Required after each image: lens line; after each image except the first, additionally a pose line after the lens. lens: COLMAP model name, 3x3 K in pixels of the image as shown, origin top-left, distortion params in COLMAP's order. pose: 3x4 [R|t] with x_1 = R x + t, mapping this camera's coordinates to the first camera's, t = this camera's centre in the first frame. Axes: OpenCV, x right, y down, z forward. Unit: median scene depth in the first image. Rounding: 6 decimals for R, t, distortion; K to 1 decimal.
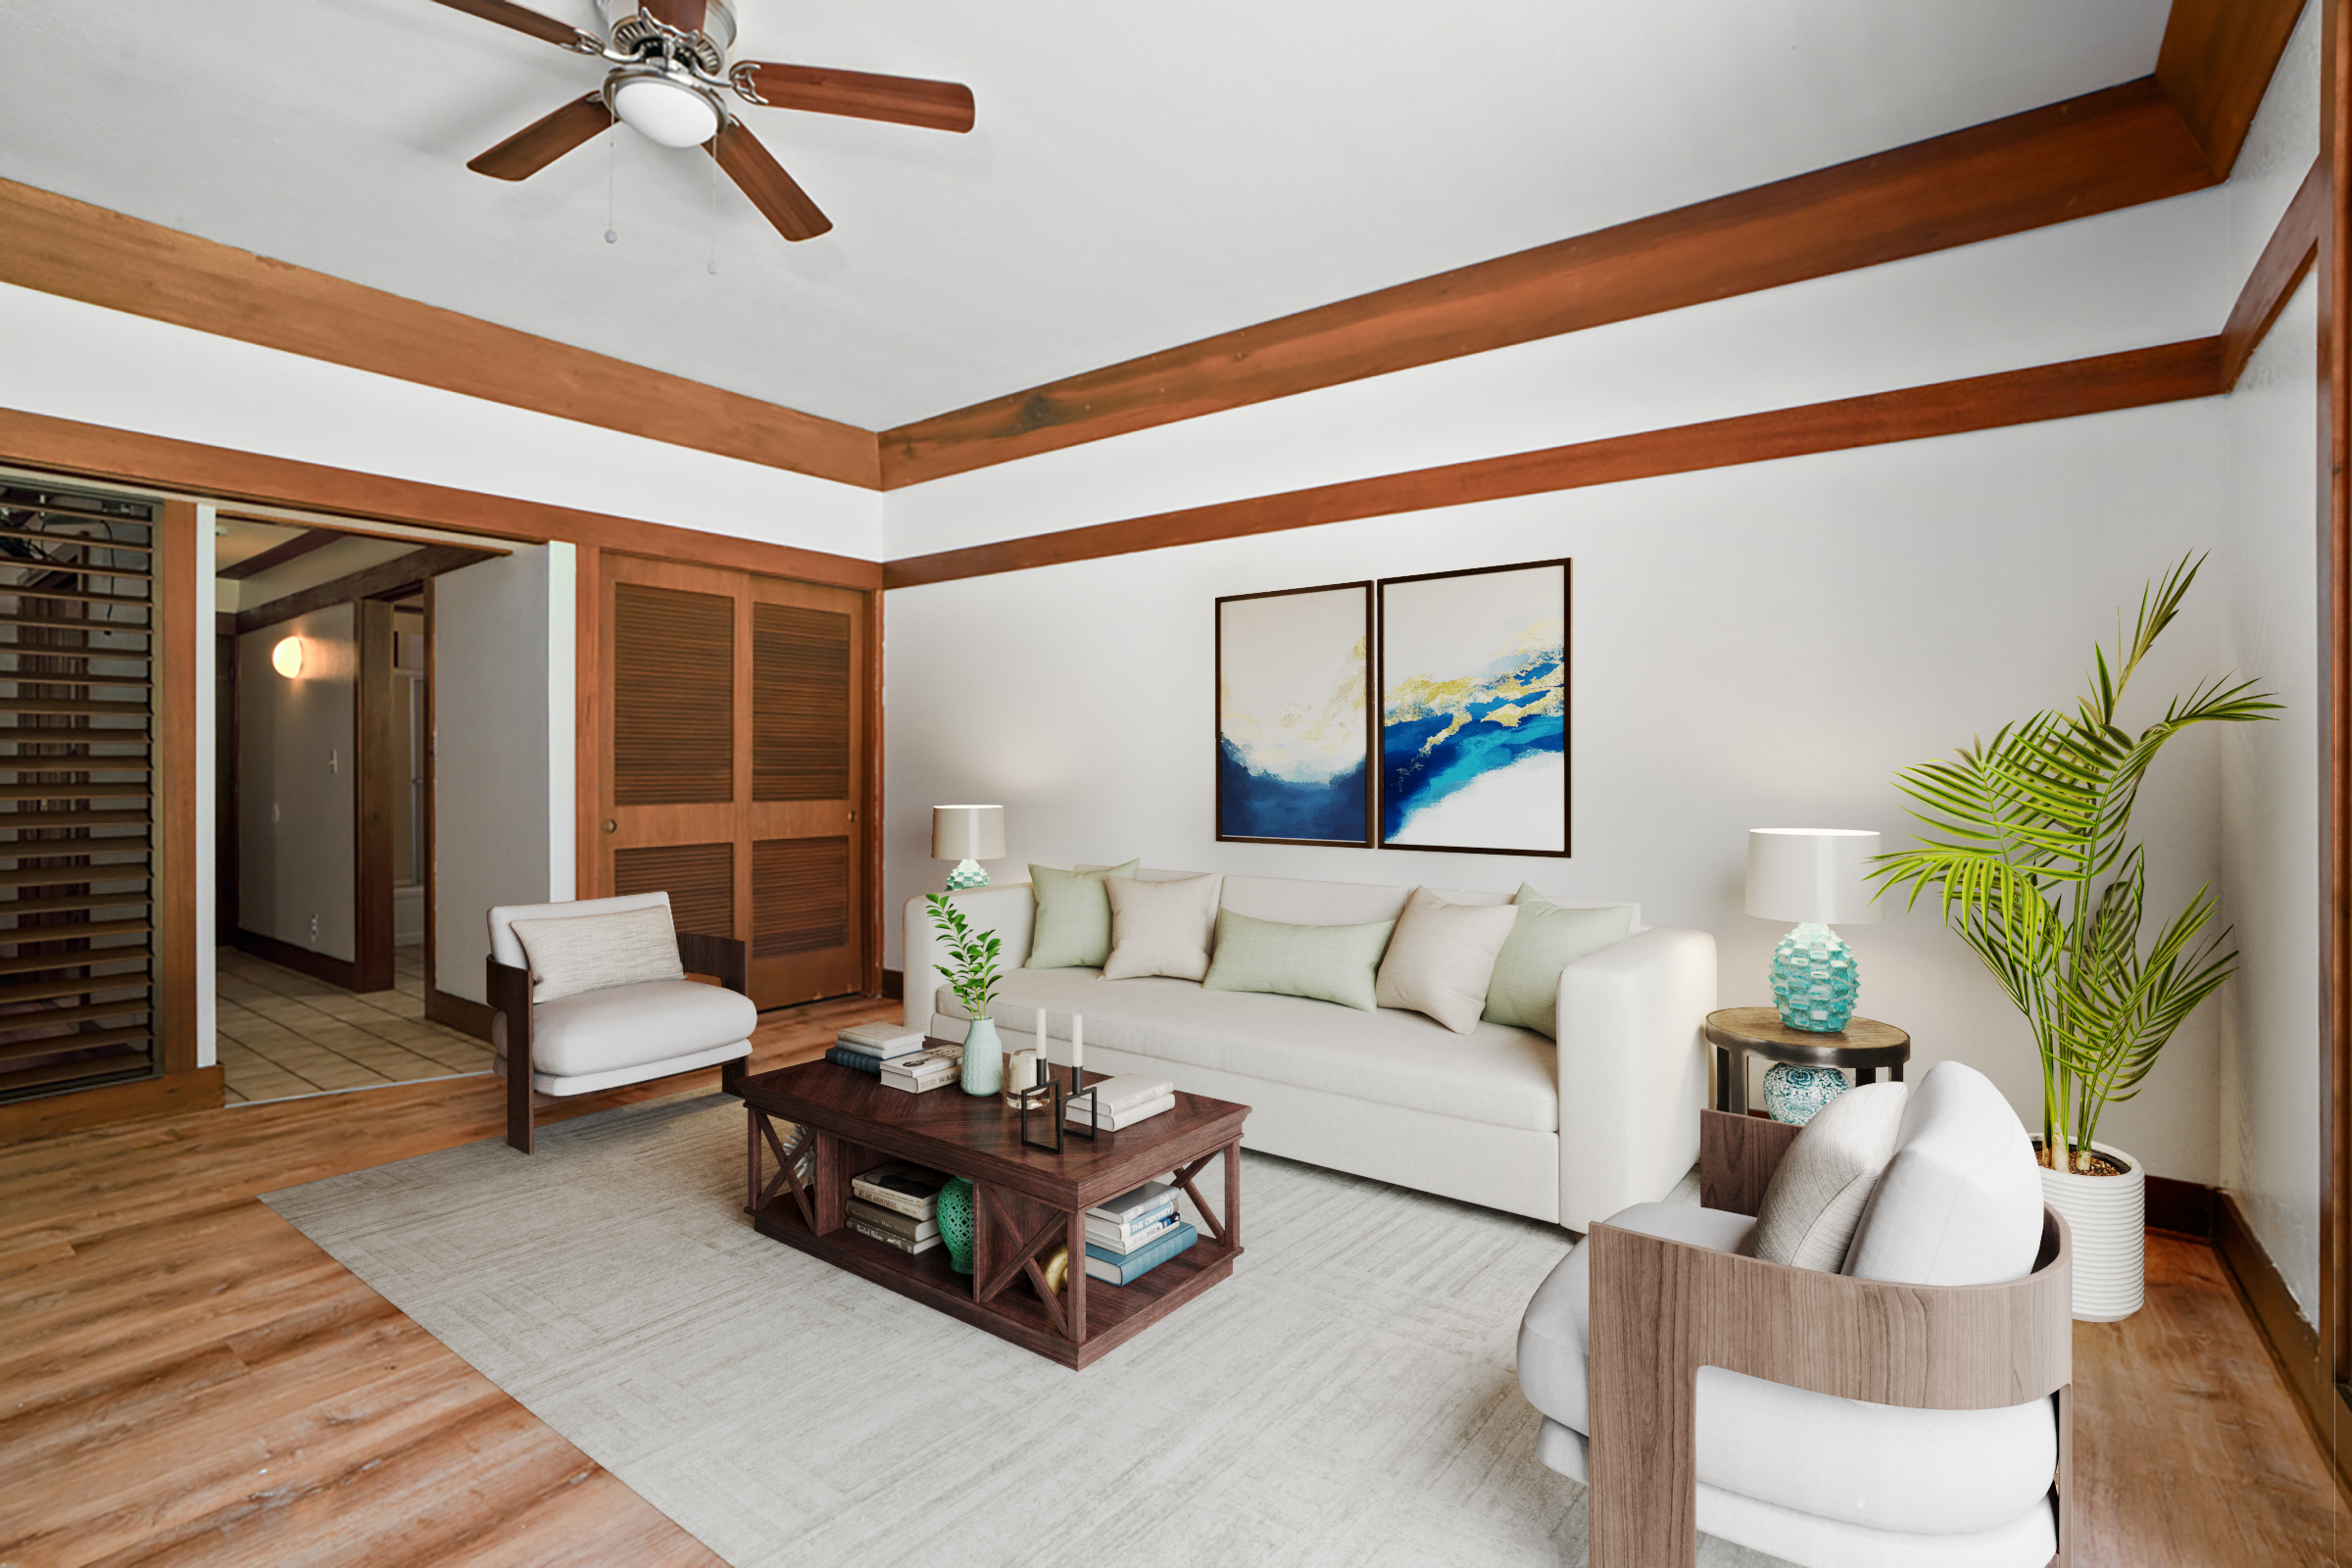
lens RADIAL K [[1113.8, 0, 1166.4], [0, 1113.8, 771.6], [0, 0, 1]] dist [-0.057559, 0.027436]
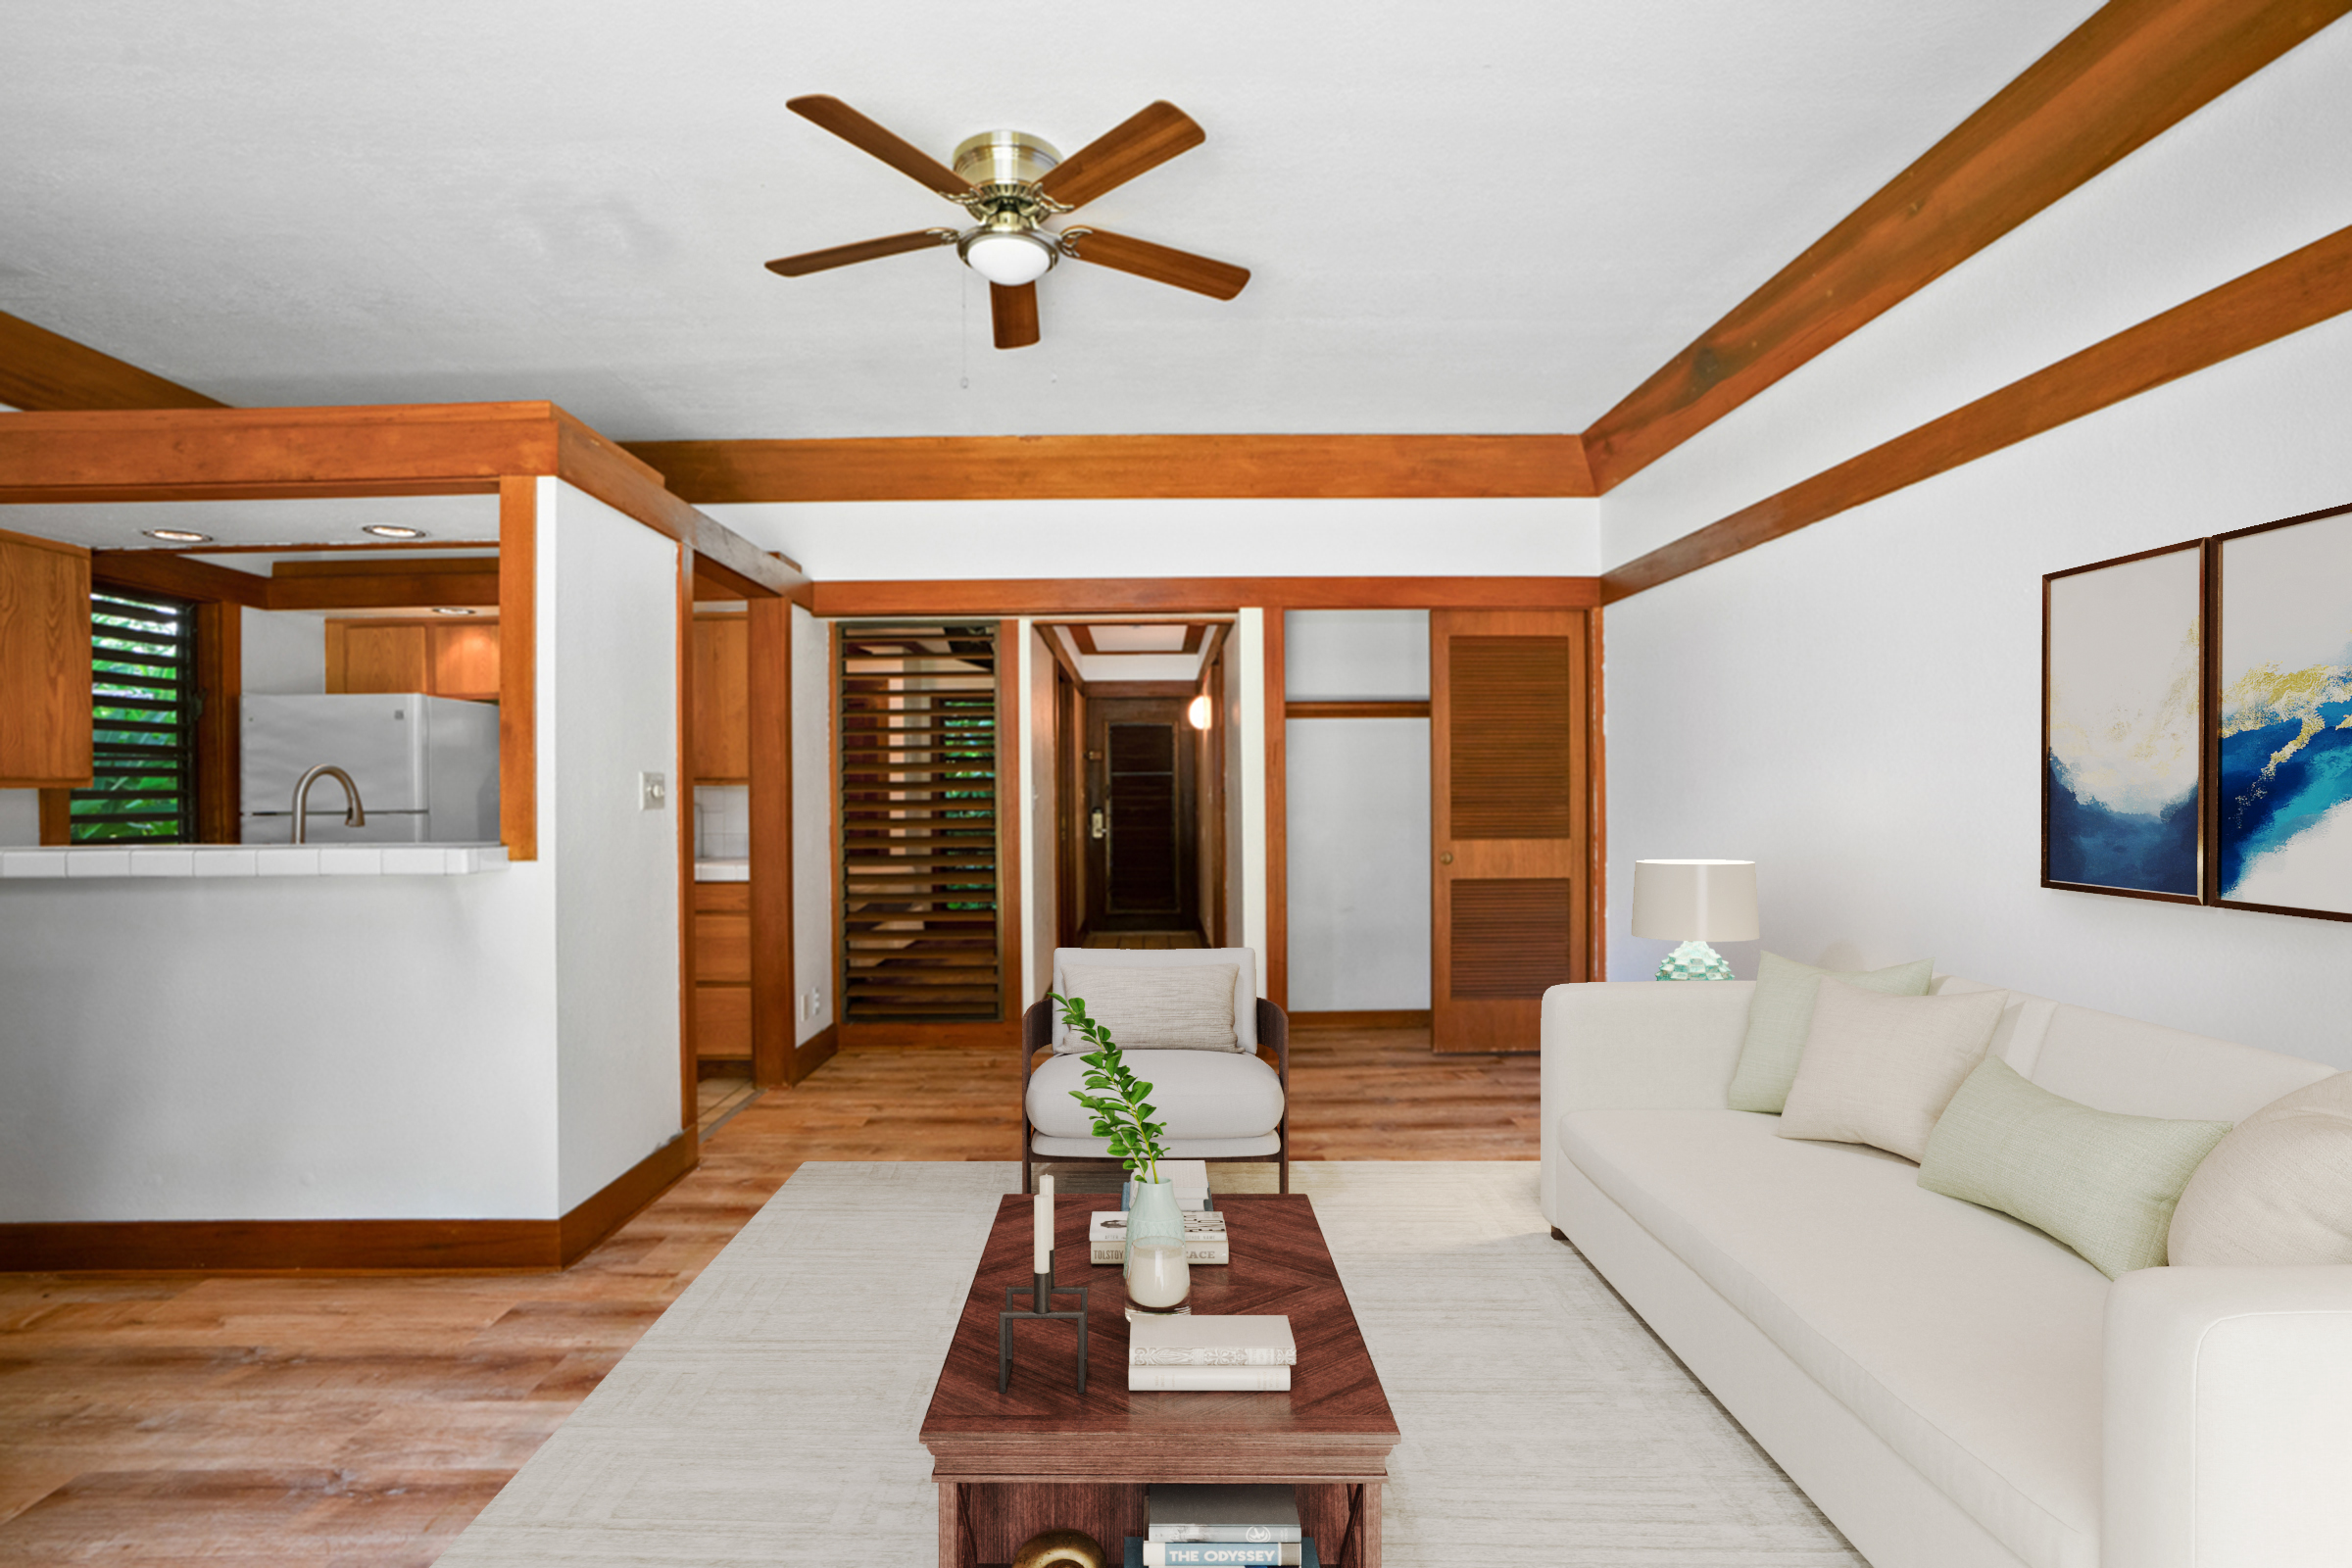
lens RADIAL K [[1112.6, 0, 1169.2], [0, 1112.6, 793.1], [0, 0, 1]] dist [-0.059691, 0.027609]
pose [[0.607614, 0.000806, -0.794232, 0.285355], [0.003314, 0.999988, 0.003550, -0.020237], [0.794226, -0.004789, 0.607604, 0.213295]]
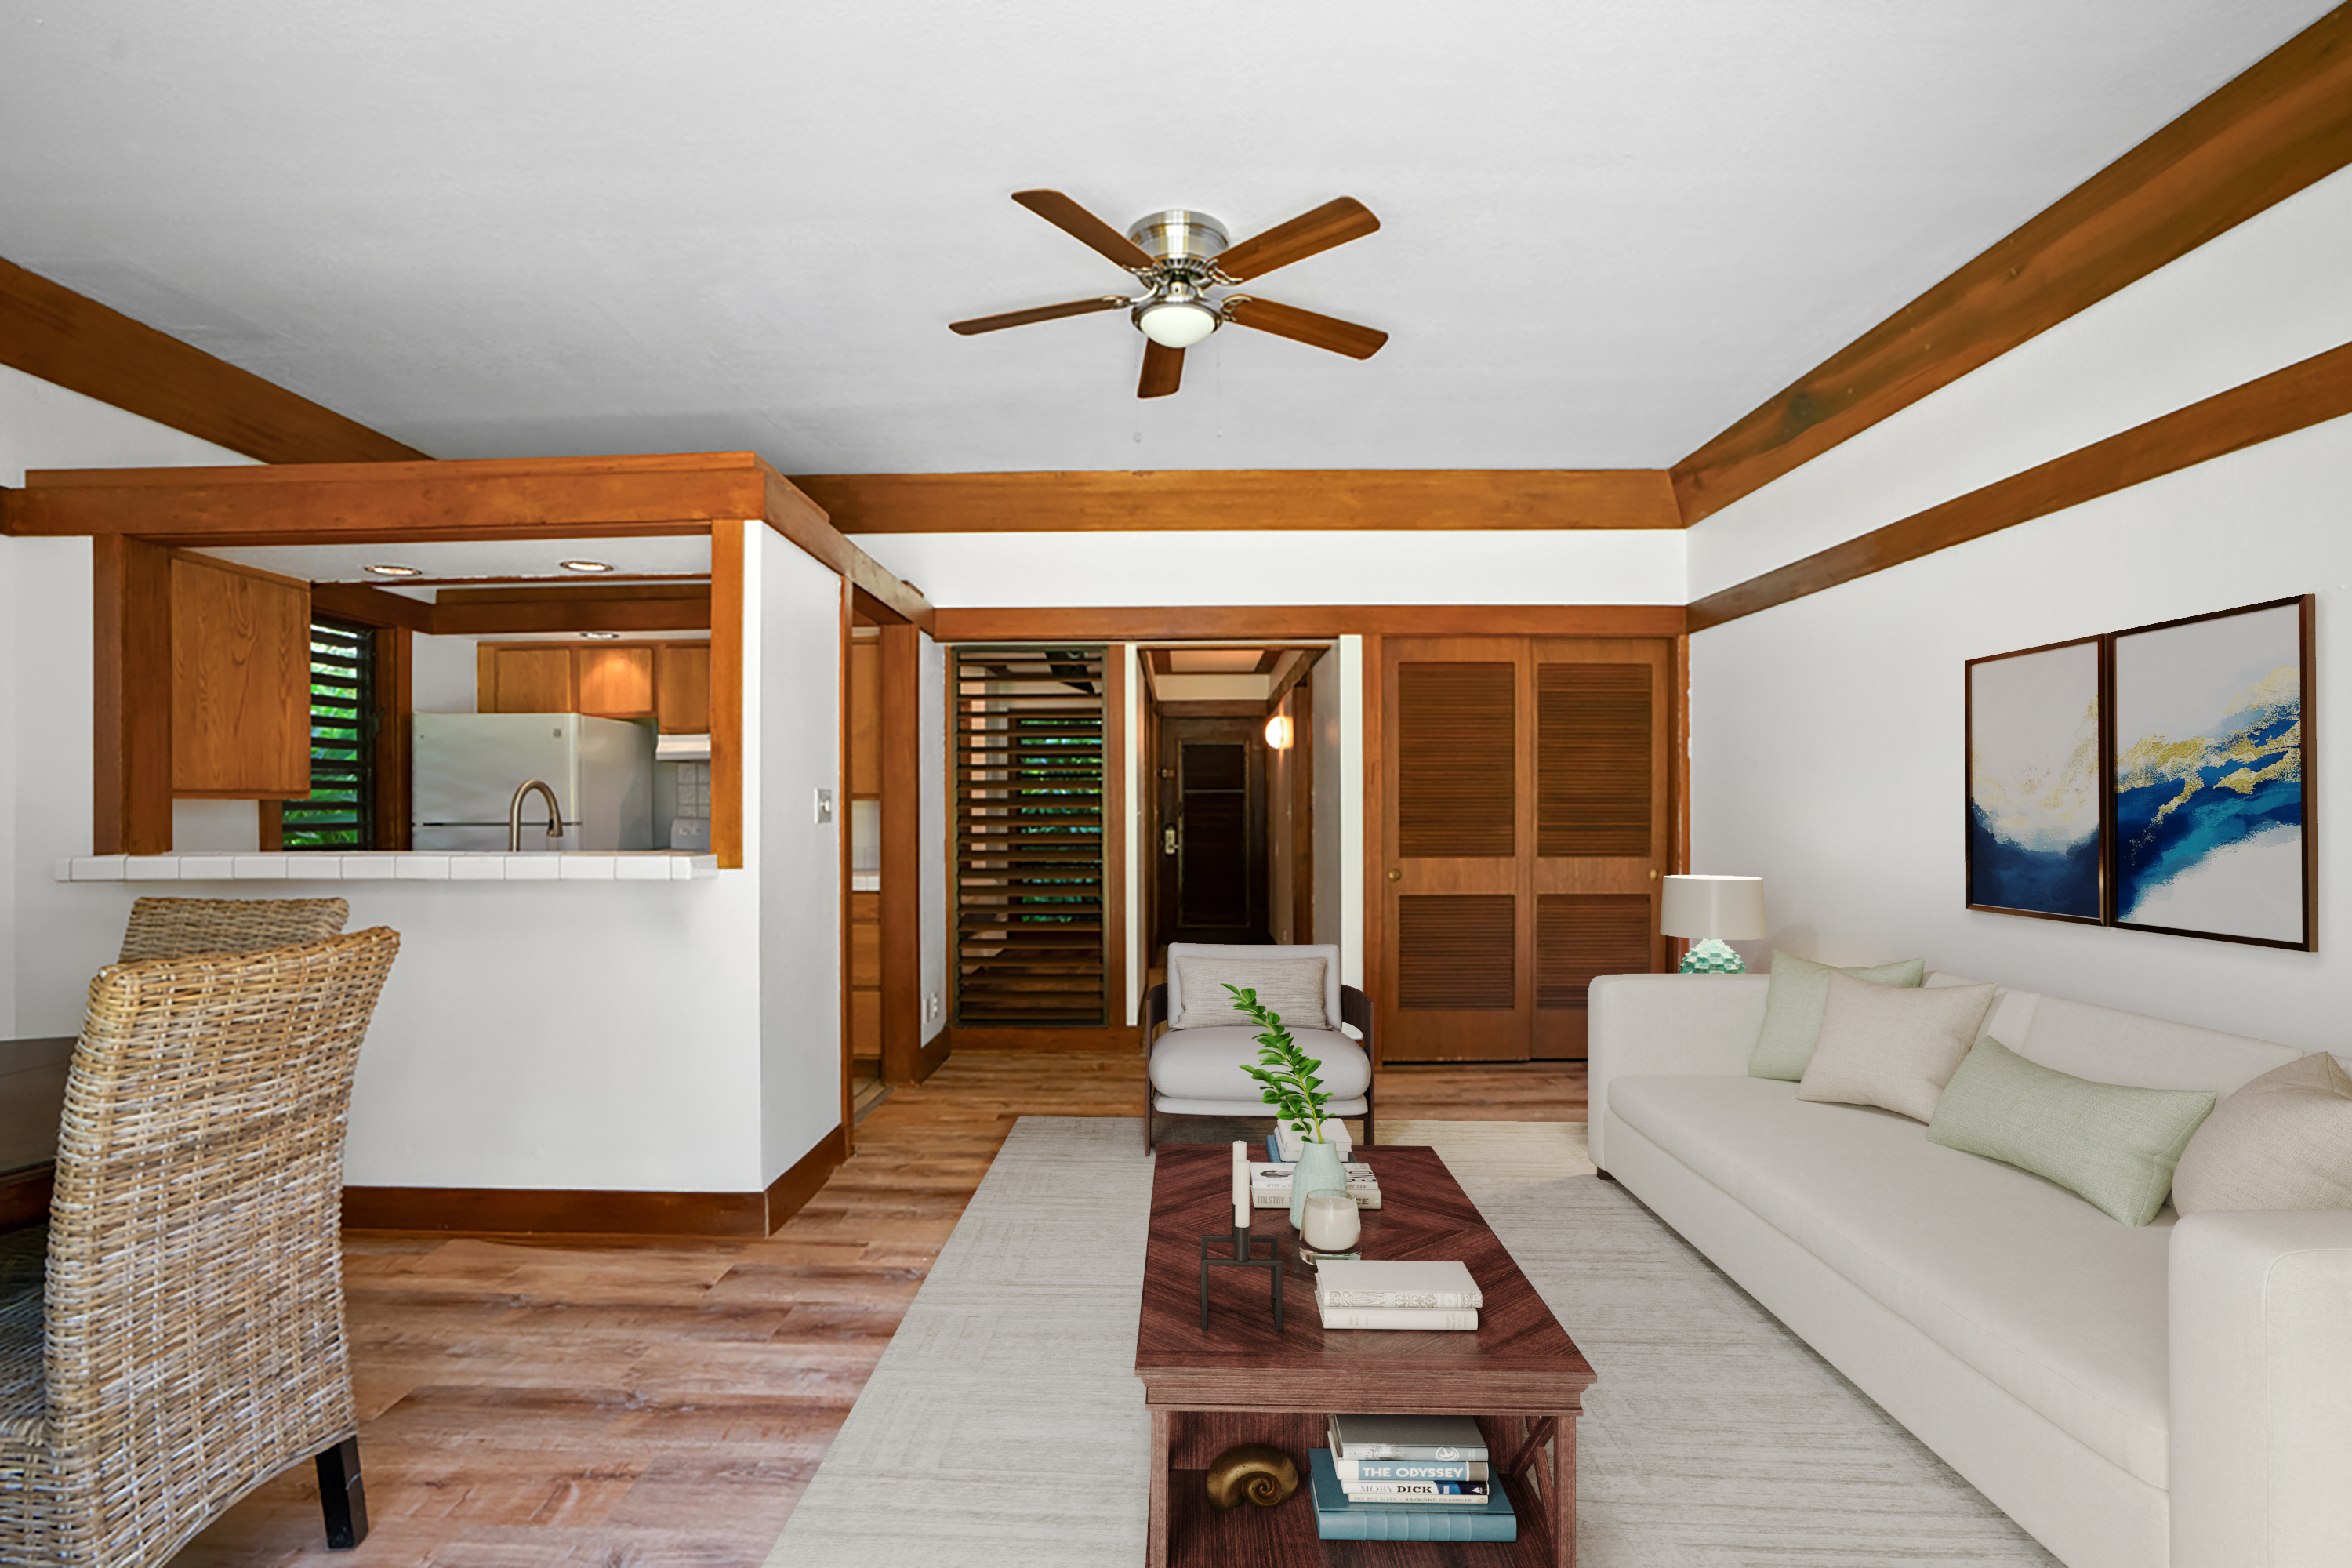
lens RADIAL K [[1125.5, 0, 1168.5], [0, 1125.5, 812.6], [0, 0, 1]] dist [-0.057490, 0.027224]
pose [[0.583424, 0.006397, -0.812142, 0.298309], [-0.003124, 0.999979, 0.005633, -0.020574], [0.812161, -0.000749, 0.583432, 0.116696]]
